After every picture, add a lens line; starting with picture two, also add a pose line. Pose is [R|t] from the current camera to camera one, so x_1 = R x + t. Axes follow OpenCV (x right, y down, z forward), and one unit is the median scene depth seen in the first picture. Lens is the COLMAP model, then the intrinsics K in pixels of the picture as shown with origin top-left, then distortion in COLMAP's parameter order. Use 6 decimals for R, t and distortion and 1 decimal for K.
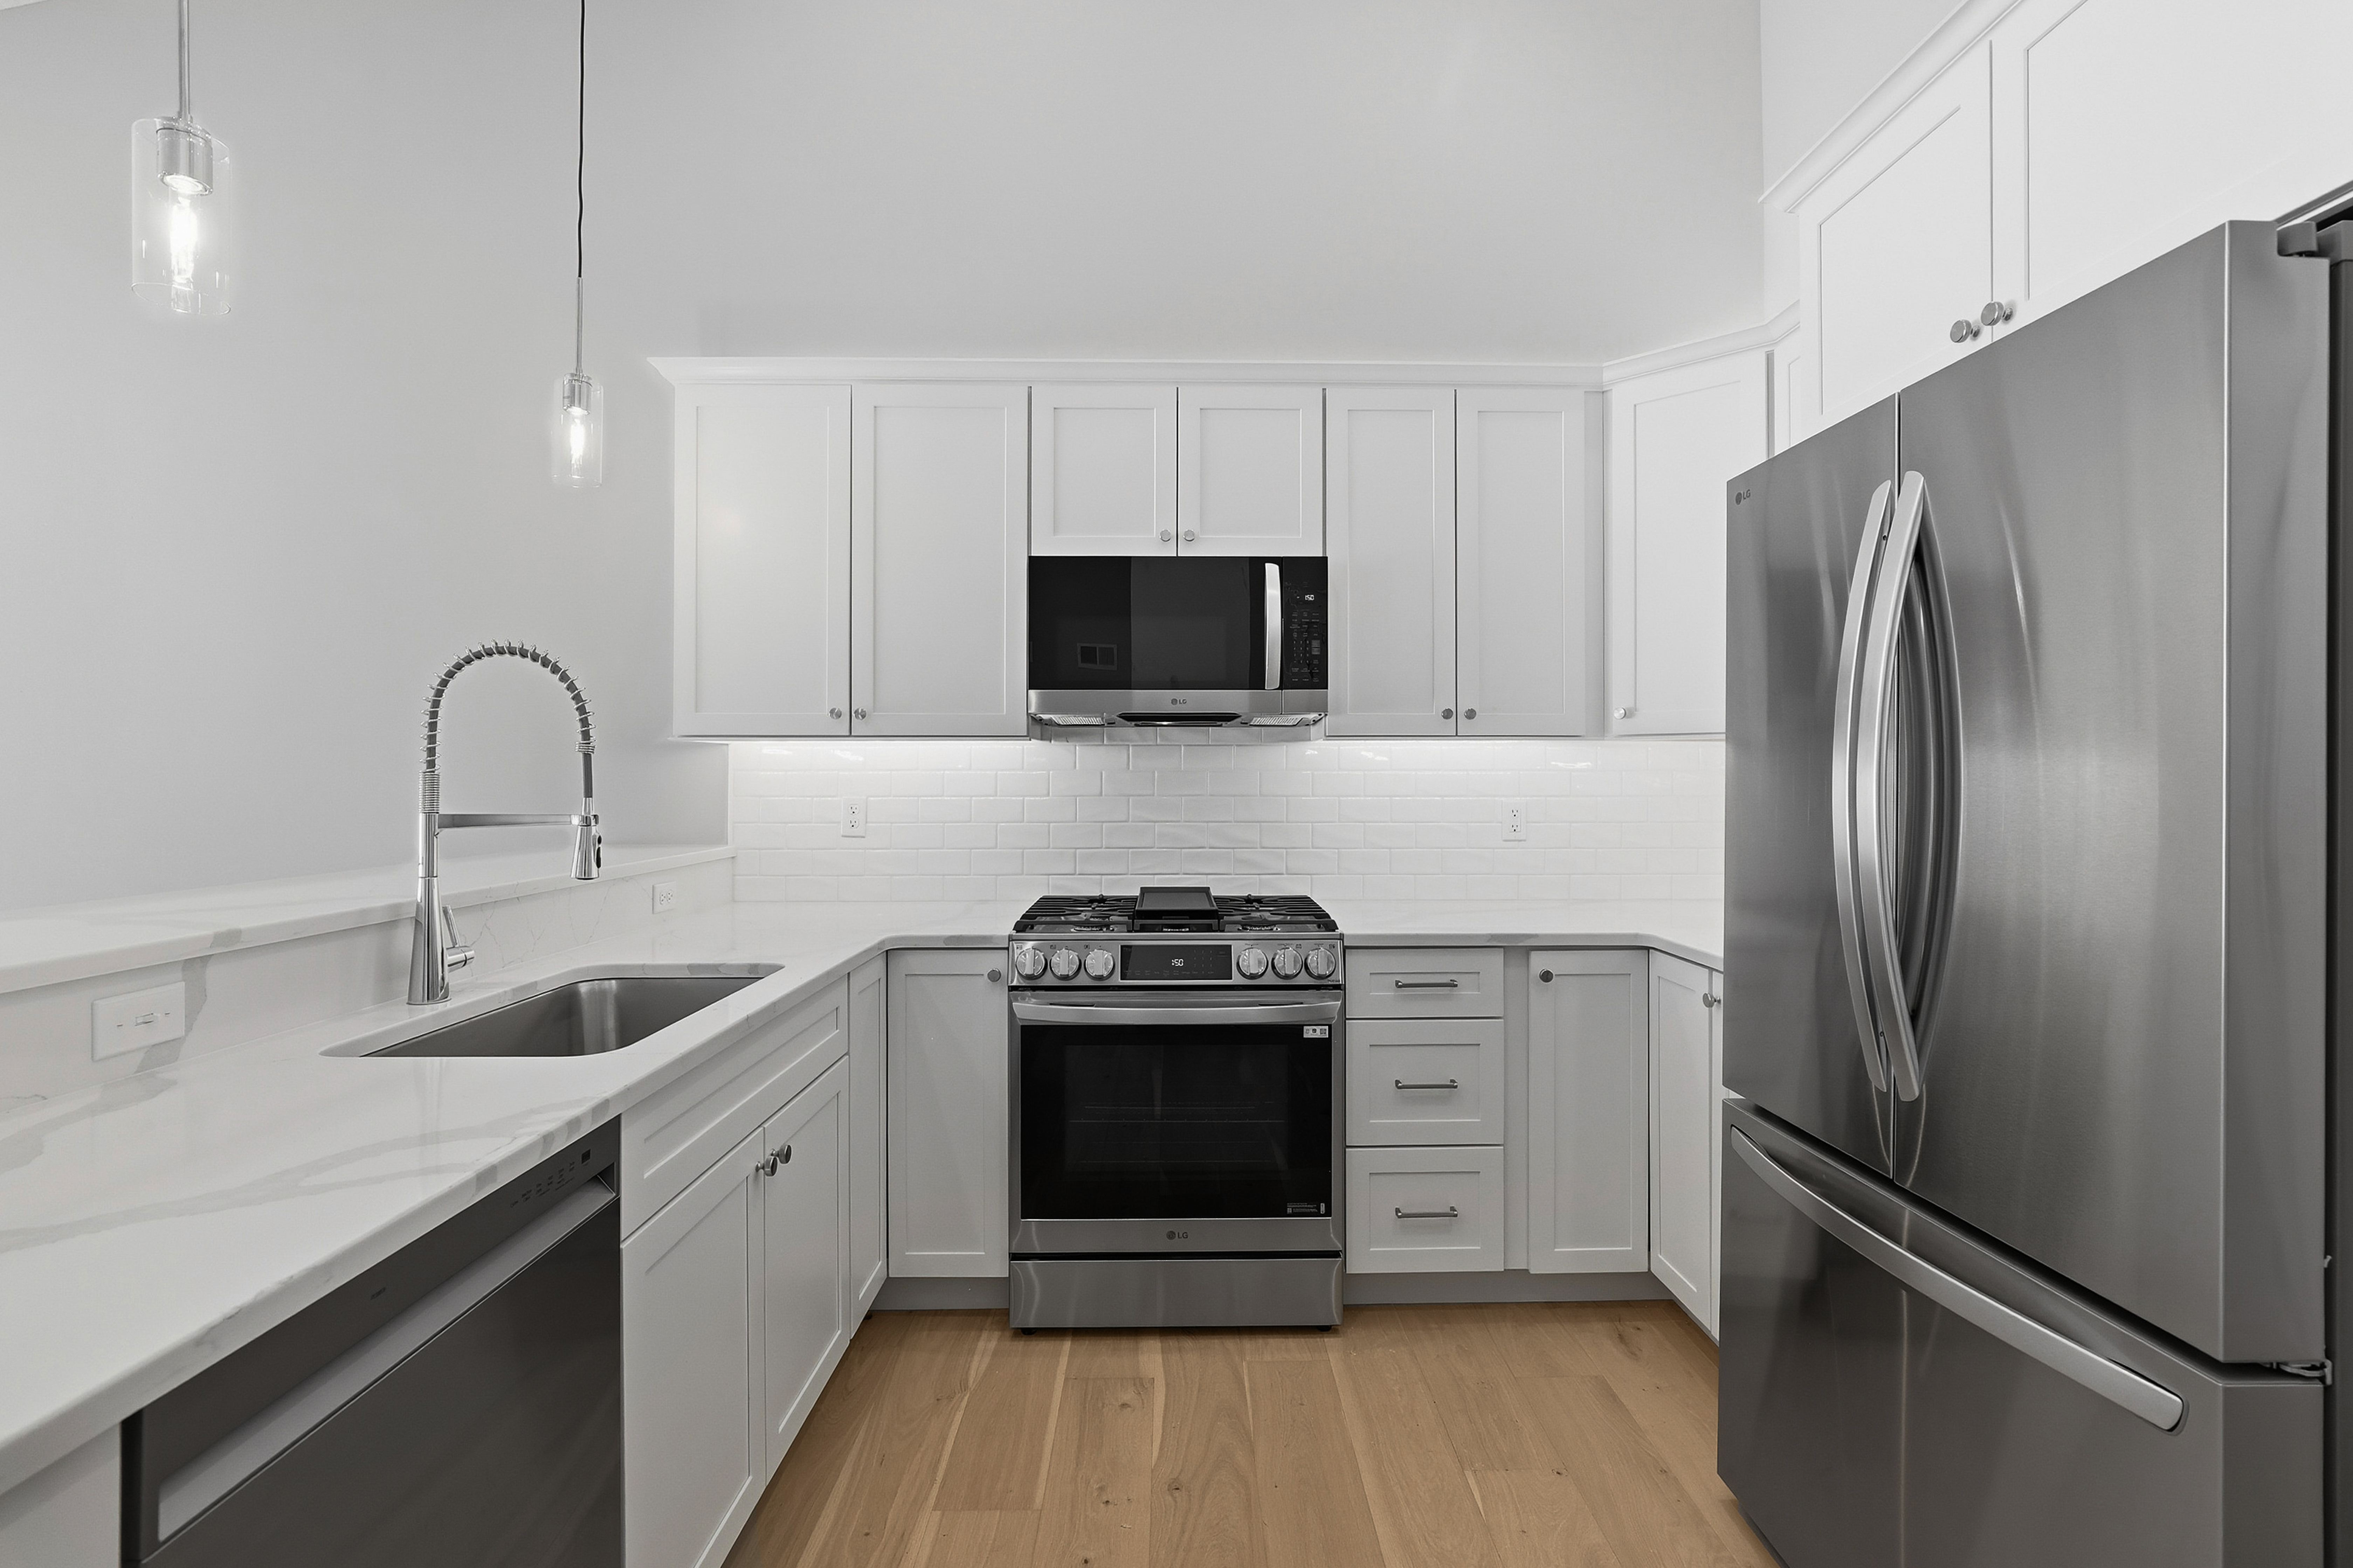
lens RADIAL K [[1086.0, 0, 1193.1], [0, 1086.0, 774.1], [0, 0, 1]] dist [-0.017707, 0.006780]
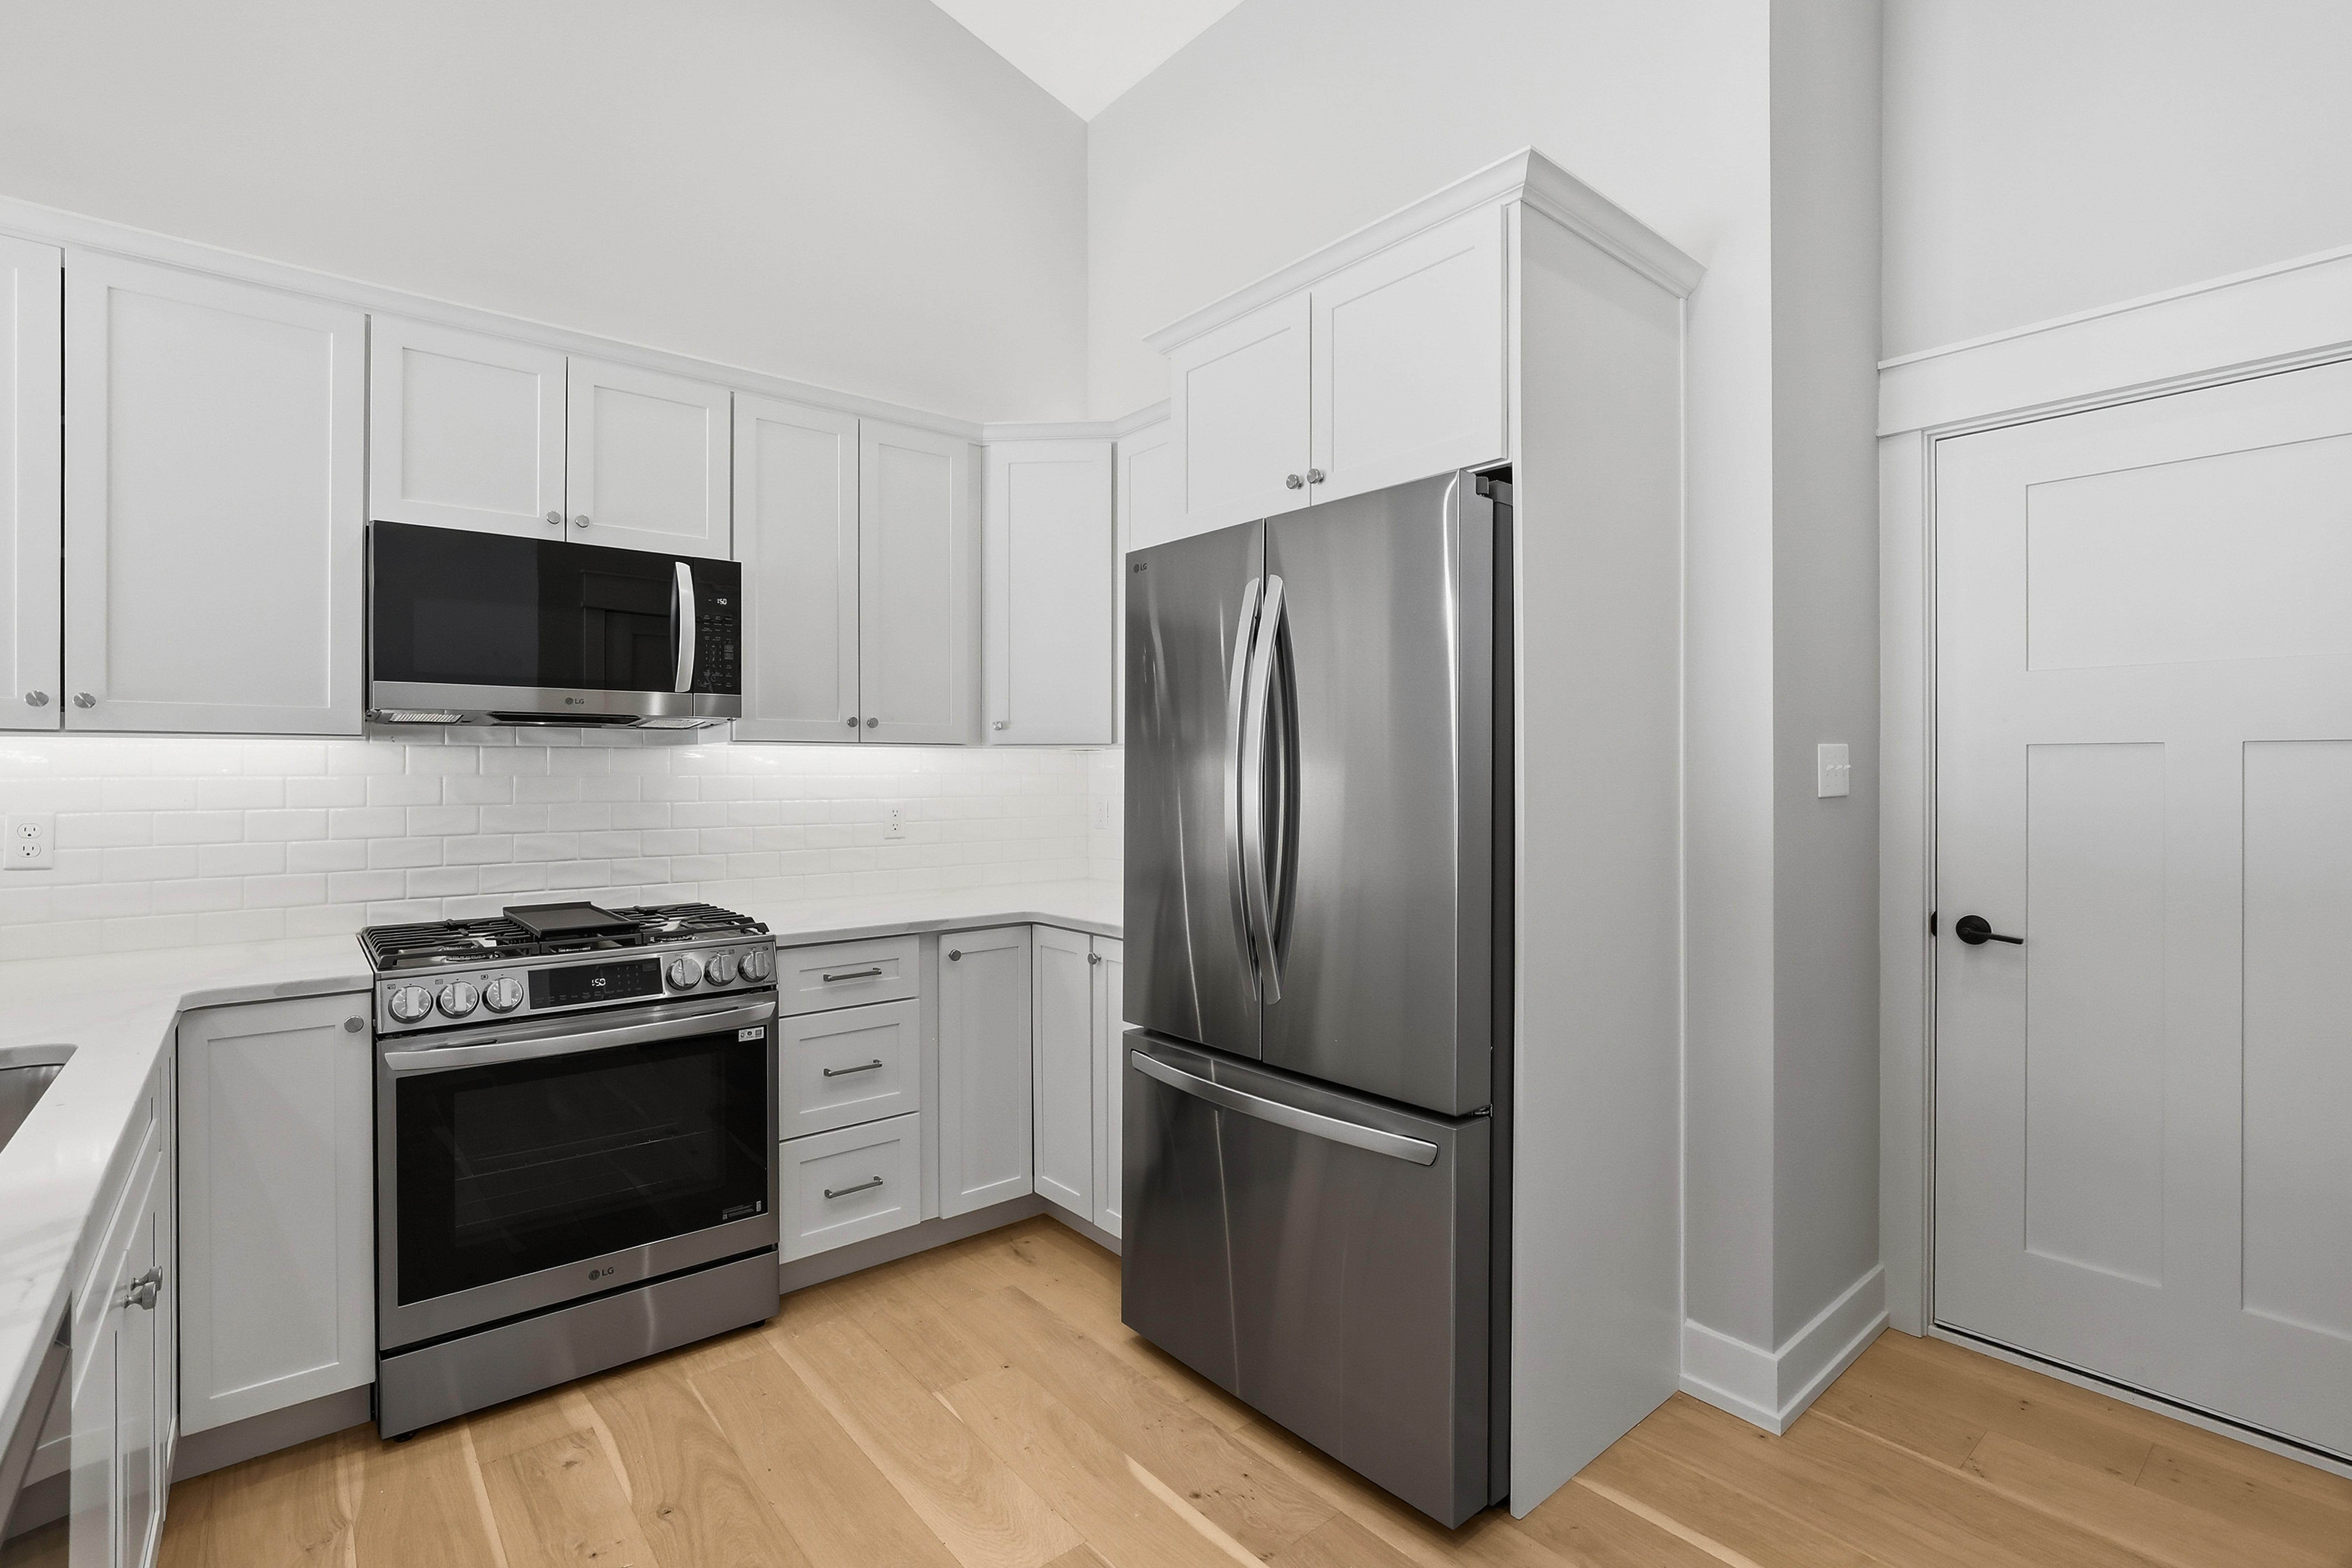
lens RADIAL K [[1085.7, 0, 1184.9], [0, 1085.7, 774.1], [0, 0, 1]] dist [-0.017707, 0.006780]
pose [[0.778806, -0.002409, 0.627260, -0.242893], [0.000789, 0.999996, 0.002861, -0.009435], [-0.627264, -0.001733, 0.778805, -0.050400]]
